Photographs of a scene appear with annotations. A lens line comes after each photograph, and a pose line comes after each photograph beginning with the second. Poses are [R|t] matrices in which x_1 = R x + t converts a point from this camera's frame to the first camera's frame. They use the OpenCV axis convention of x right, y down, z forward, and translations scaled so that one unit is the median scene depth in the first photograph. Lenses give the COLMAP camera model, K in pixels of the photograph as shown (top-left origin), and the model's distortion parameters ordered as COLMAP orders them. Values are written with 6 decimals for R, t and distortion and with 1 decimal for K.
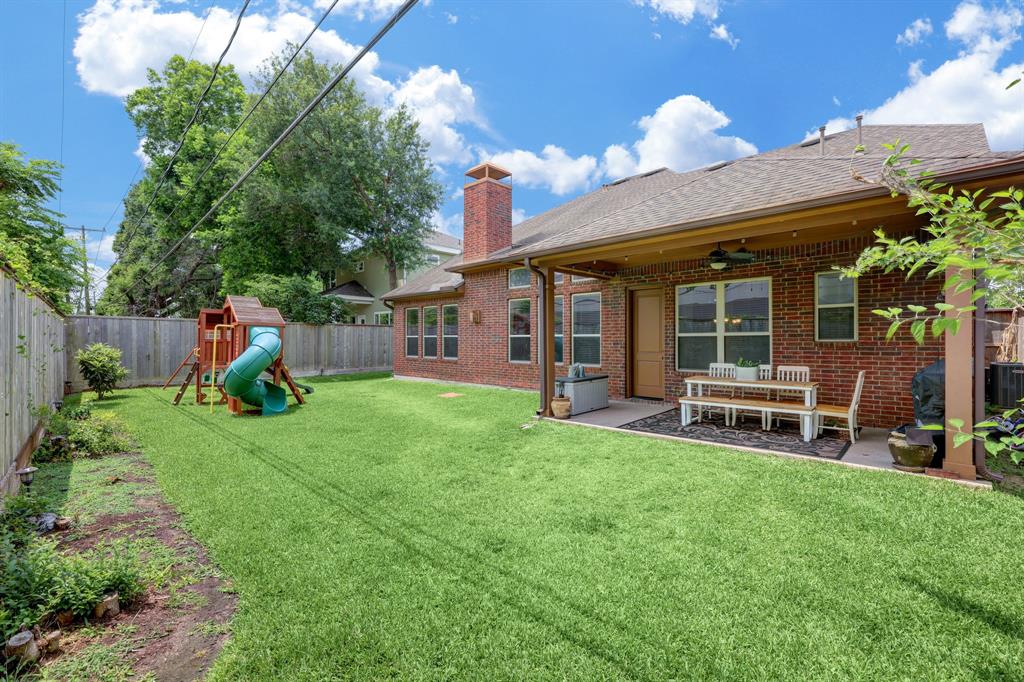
lens RADIAL K [[424.1, 0, 510.1], [0, 424.1, 340.8], [0, 0, 1]] dist [0.003571, 0.000235]
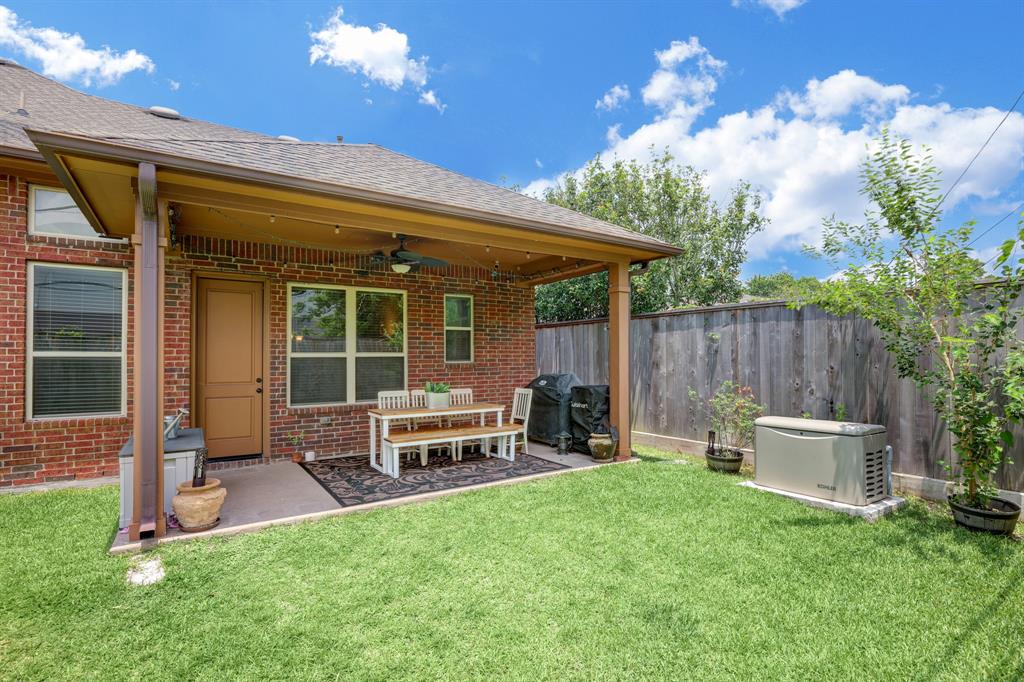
lens RADIAL K [[500.2, 0, 514.1], [0, 500.2, 344.2], [0, 0, 1]] dist [0.001900, 0.000035]
pose [[0.225865, 0.032973, 0.973600, -0.360234], [0.007117, 0.999344, -0.035496, -0.000110], [-0.974133, 0.014946, 0.225482, 0.551132]]
